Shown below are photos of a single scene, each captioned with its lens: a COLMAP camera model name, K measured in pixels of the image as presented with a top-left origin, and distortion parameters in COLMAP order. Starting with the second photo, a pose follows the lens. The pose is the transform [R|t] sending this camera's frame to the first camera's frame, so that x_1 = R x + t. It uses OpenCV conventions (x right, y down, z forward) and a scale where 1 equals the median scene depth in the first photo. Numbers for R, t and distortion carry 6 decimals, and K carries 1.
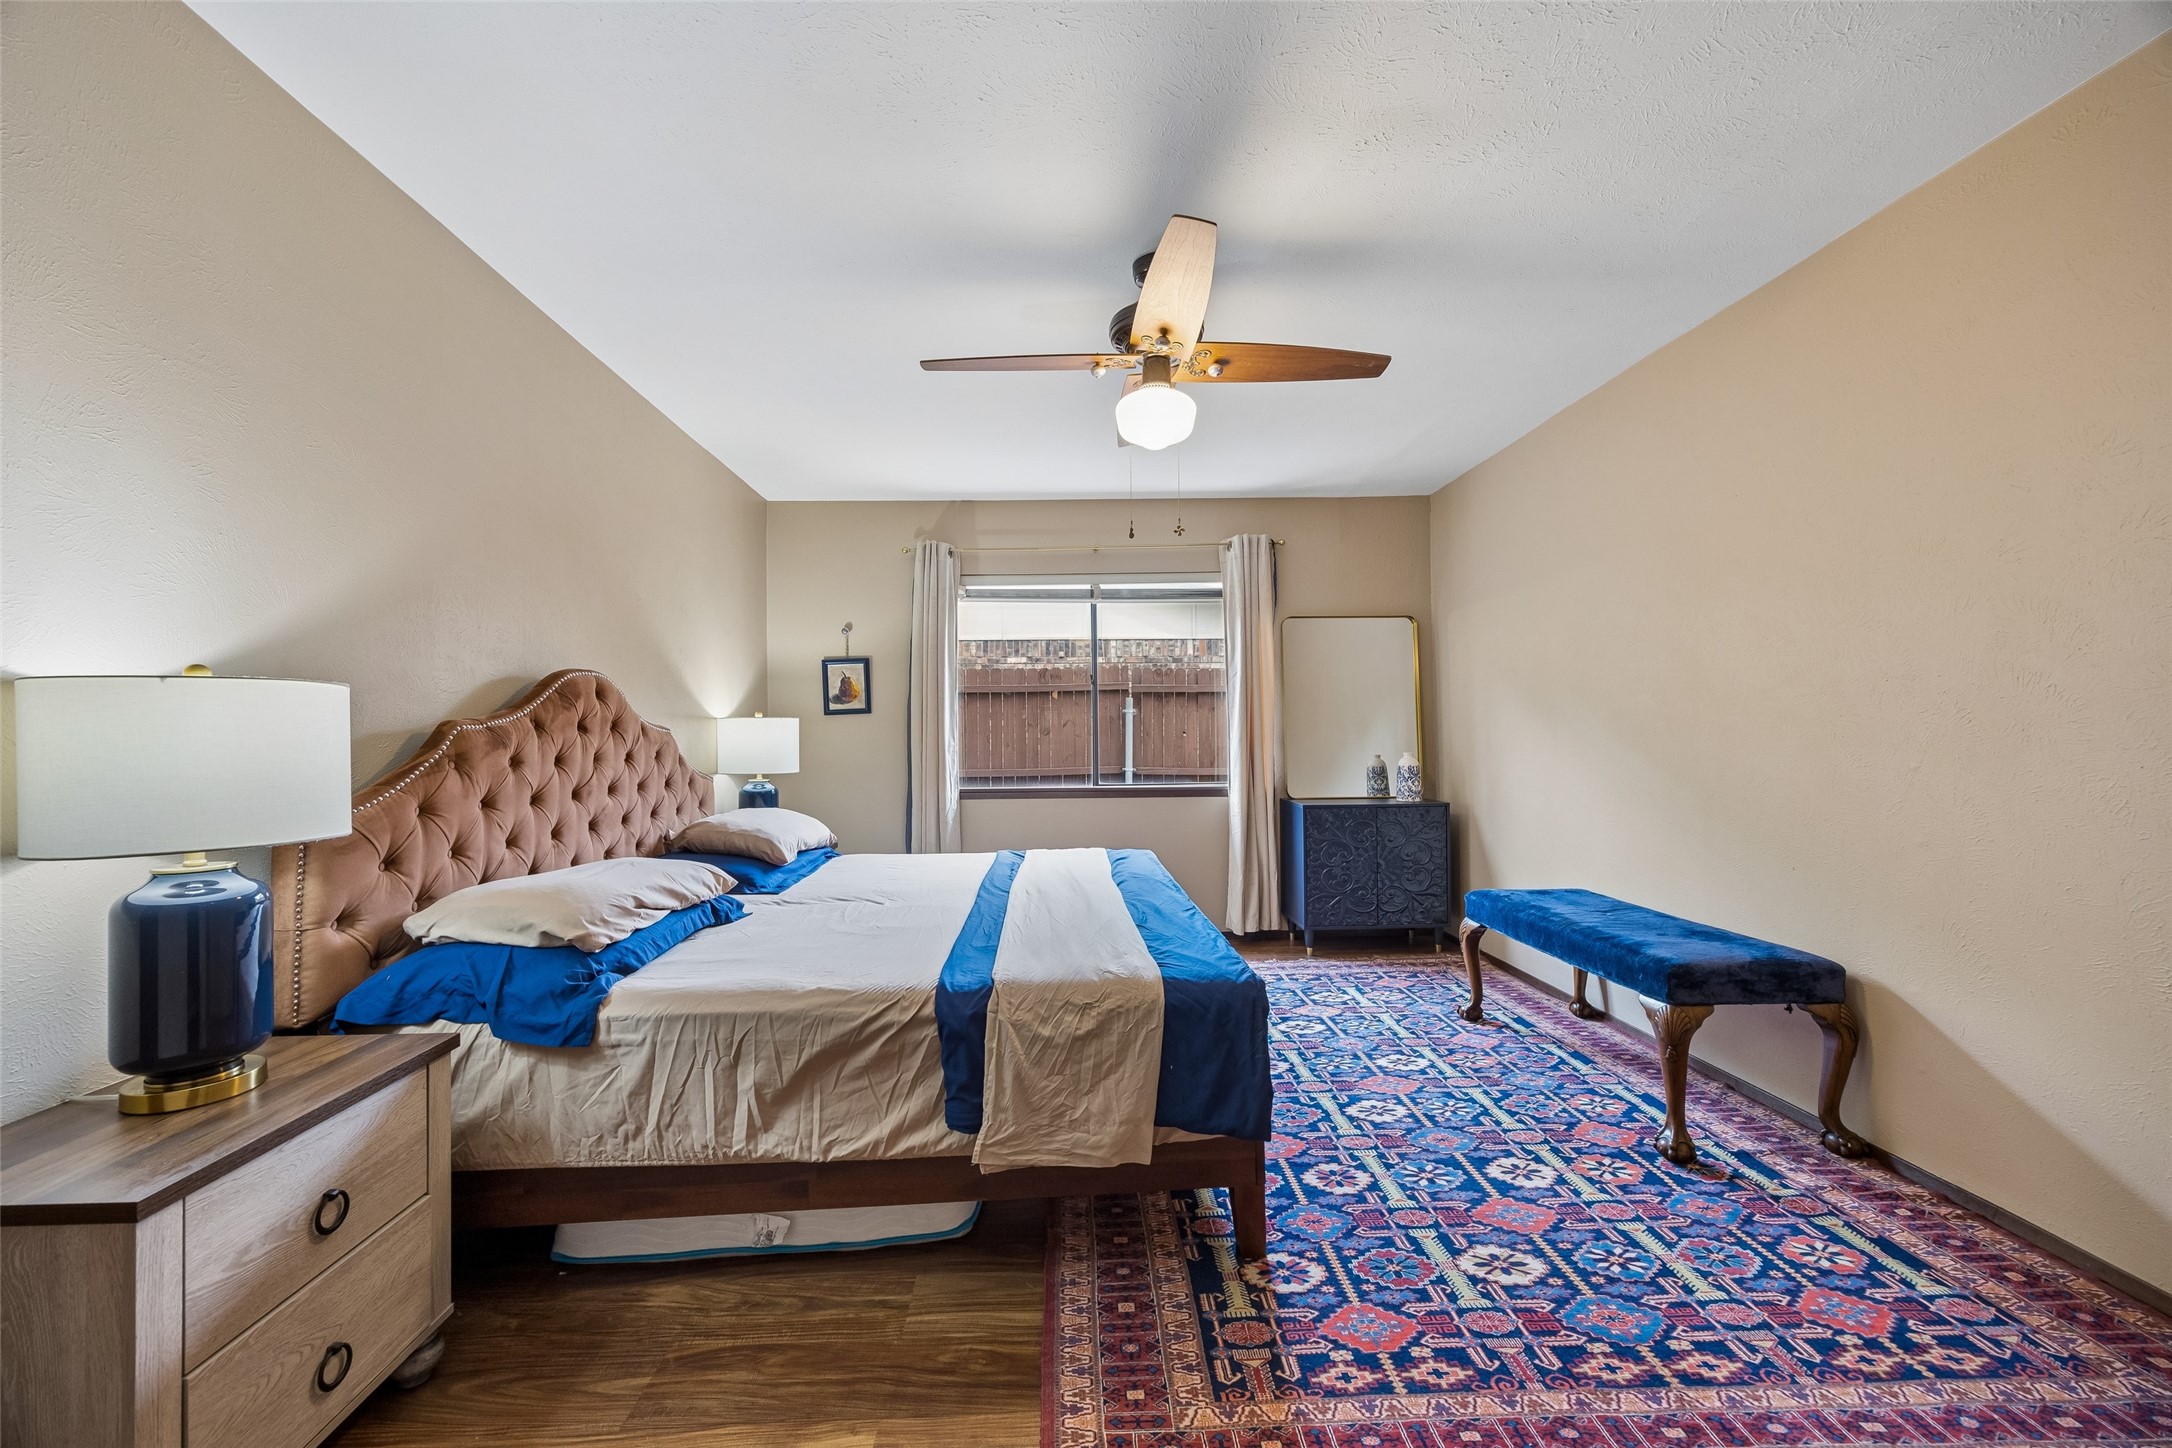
lens RADIAL K [[826.6, 0, 1077.8], [0, 826.6, 732.9], [0, 0, 1]] dist [-0.003083, -0.000130]
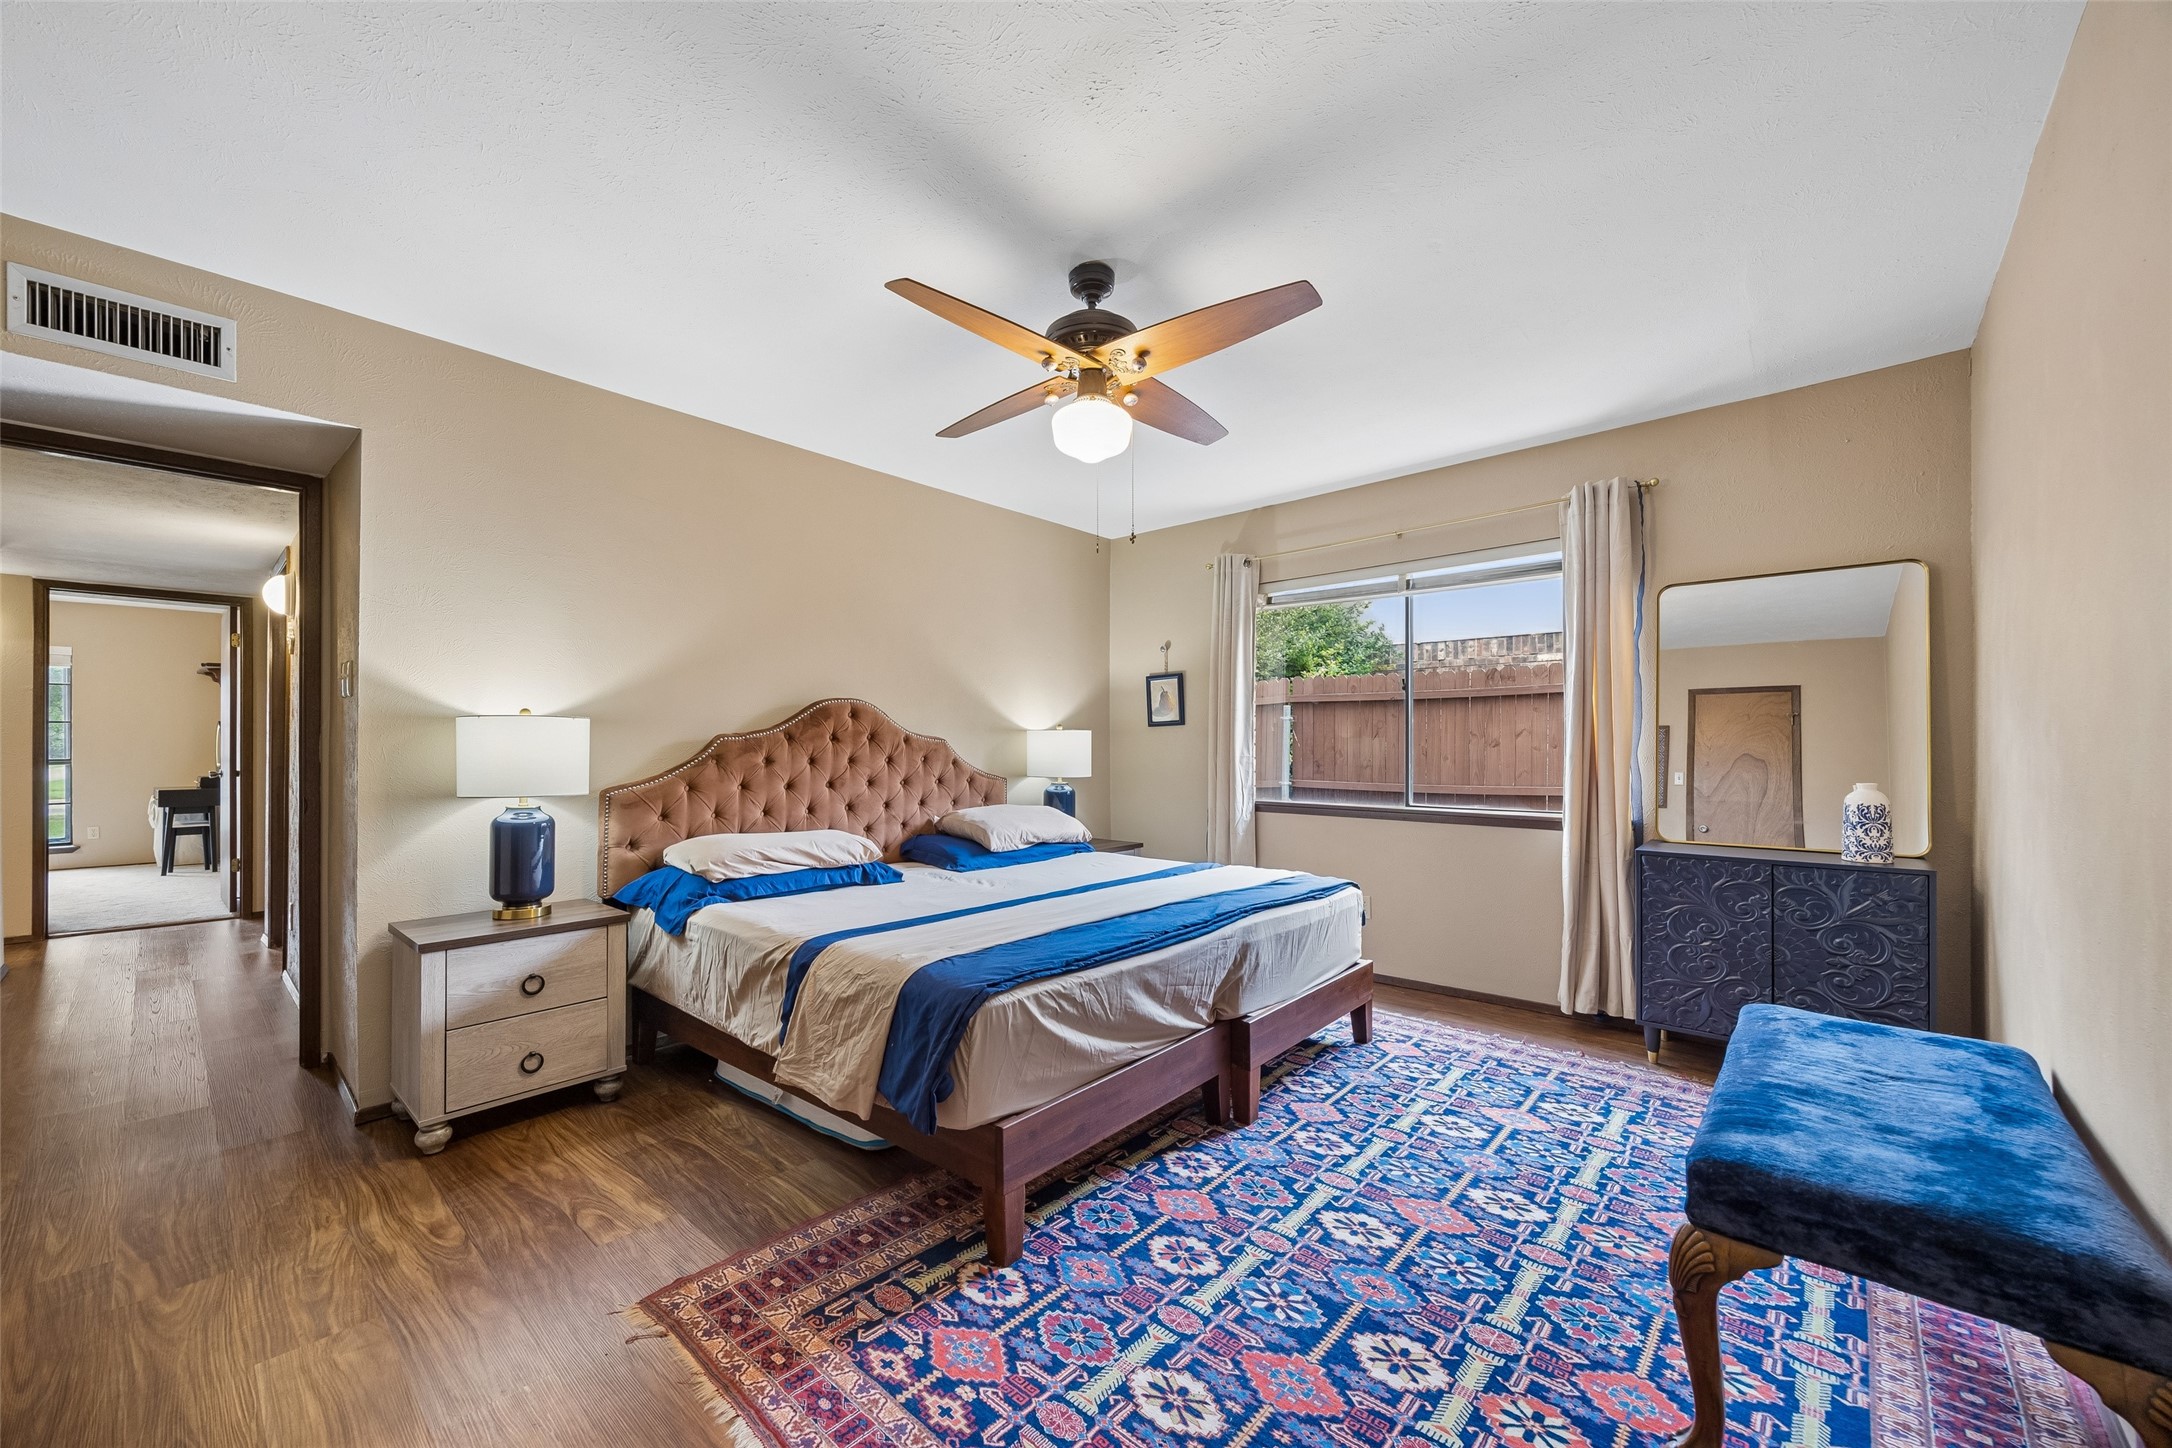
lens RADIAL K [[837.0, 0, 1074.7], [0, 837.0, 751.2], [0, 0, 1]] dist [-0.002000, 0.000071]
pose [[0.715059, 0.015873, -0.698884, 0.735908], [-0.006936, 0.999854, 0.015613, -0.010519], [0.699029, -0.006316, 0.715065, 0.245717]]
